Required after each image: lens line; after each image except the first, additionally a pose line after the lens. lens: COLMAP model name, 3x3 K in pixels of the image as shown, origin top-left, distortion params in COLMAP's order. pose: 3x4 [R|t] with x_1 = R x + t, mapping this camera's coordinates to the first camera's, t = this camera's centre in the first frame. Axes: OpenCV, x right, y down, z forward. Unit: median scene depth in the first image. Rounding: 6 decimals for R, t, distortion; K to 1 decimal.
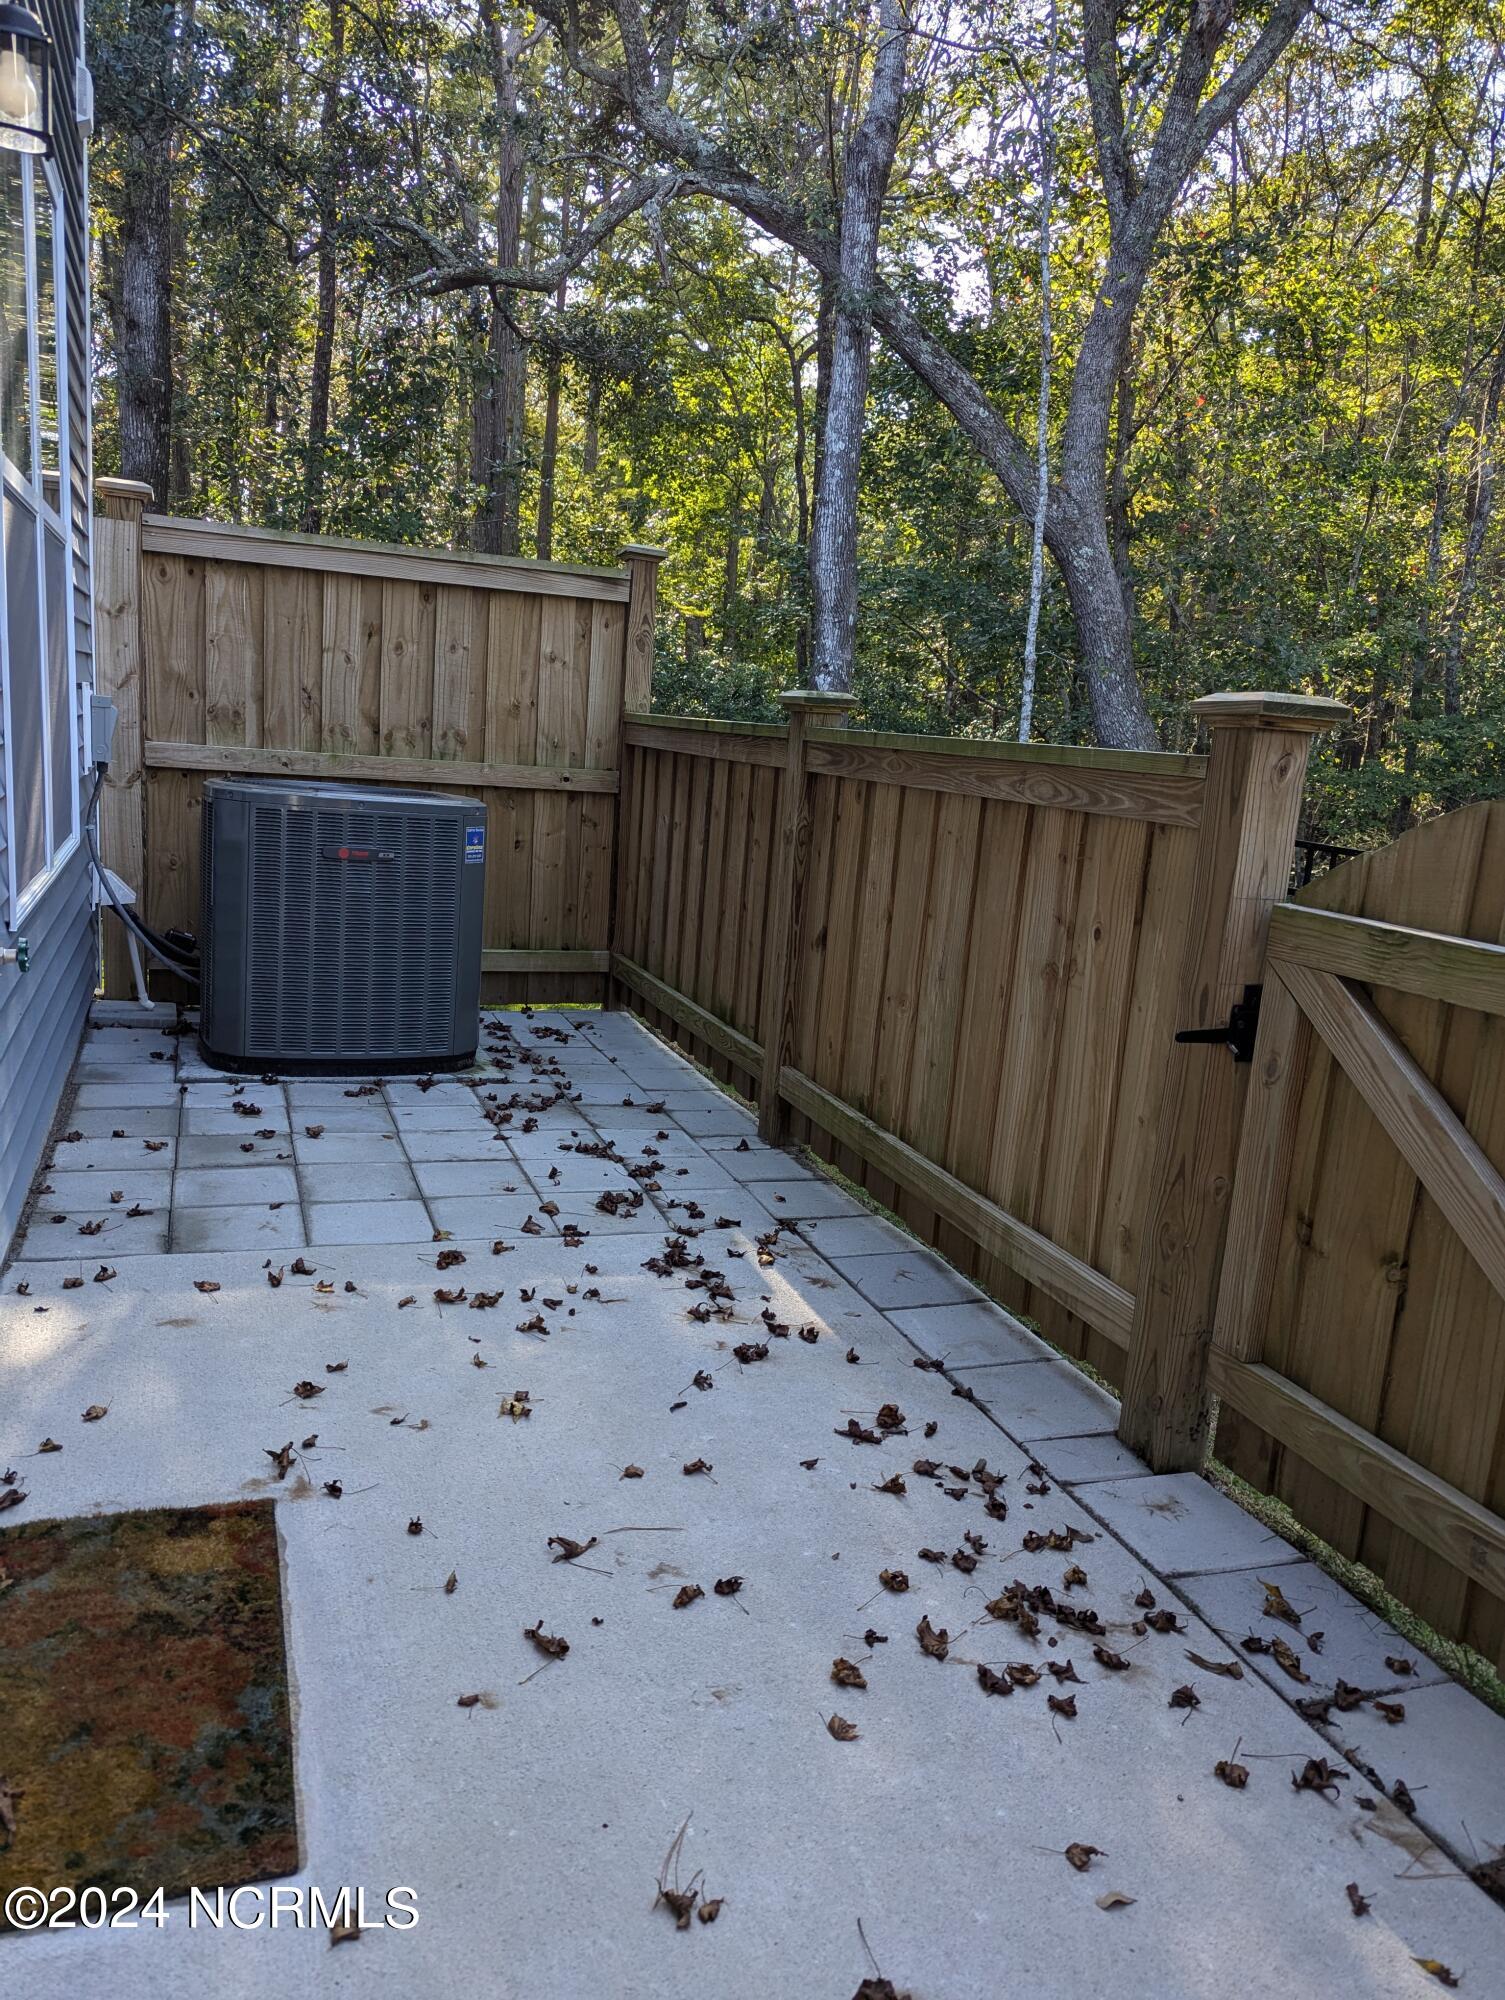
lens RADIAL K [[1407.4, 0, 749.6], [0, 1407.4, 1000.1], [0, 0, 1]] dist [0.045816, -0.036889]
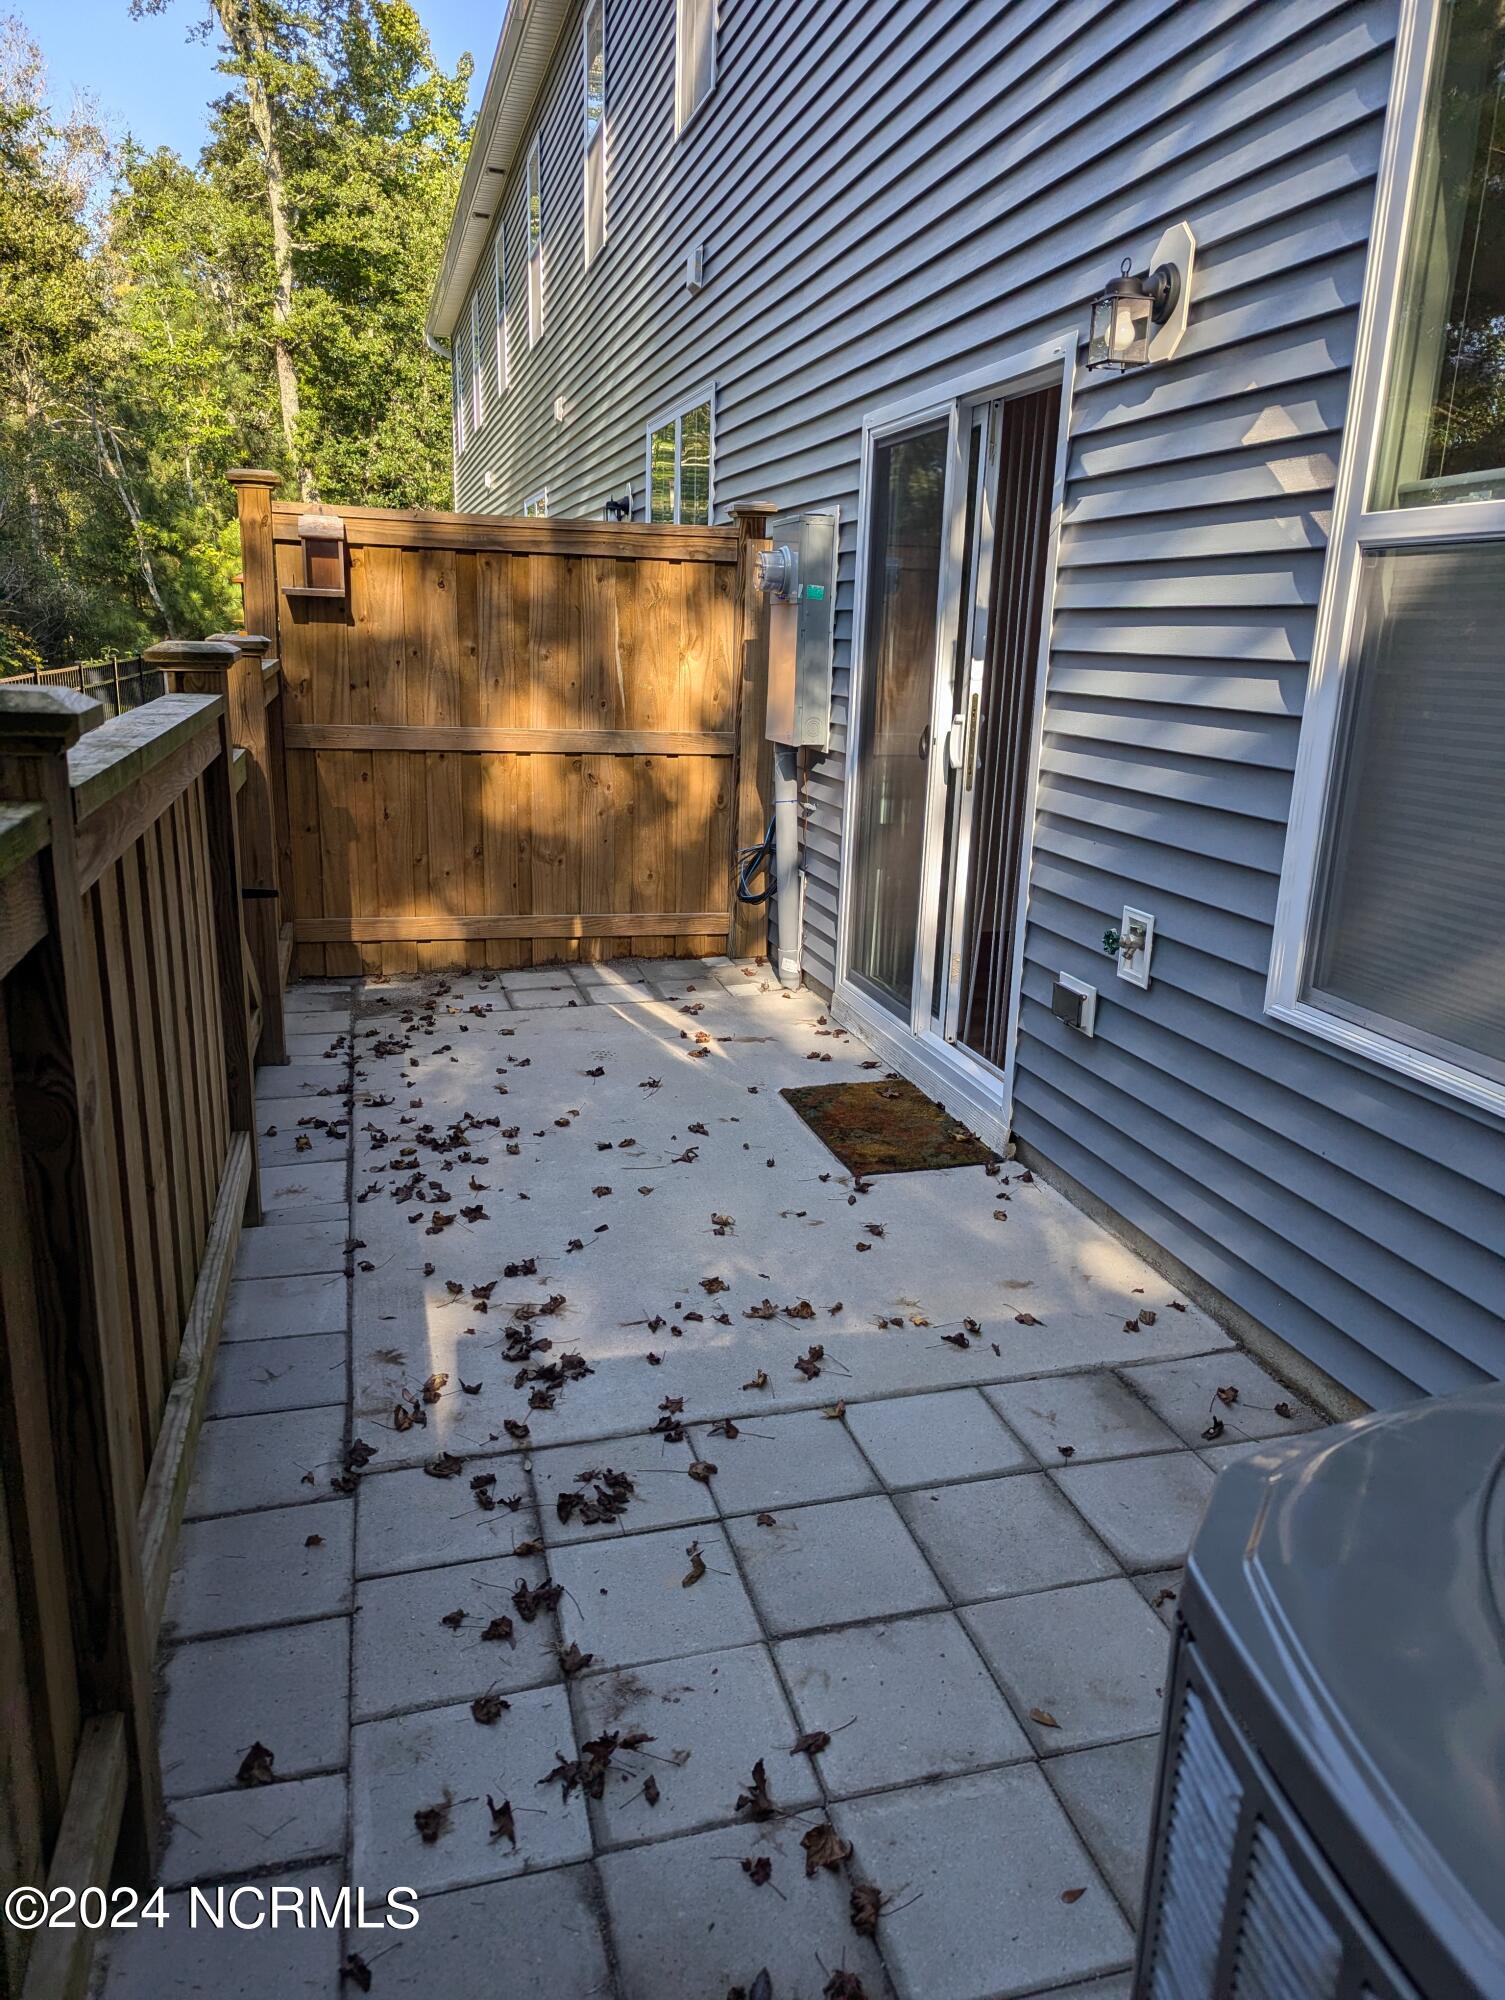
lens RADIAL K [[1407.4, 0, 754.2], [0, 1407.4, 1002.6], [0, 0, 1]] dist [0.045816, -0.036889]
pose [[-0.989766, -0.127946, 0.063194, -0.216884], [-0.086937, 0.891812, 0.443974, -0.436258], [-0.113162, 0.433936, -0.893809, 1.813013]]
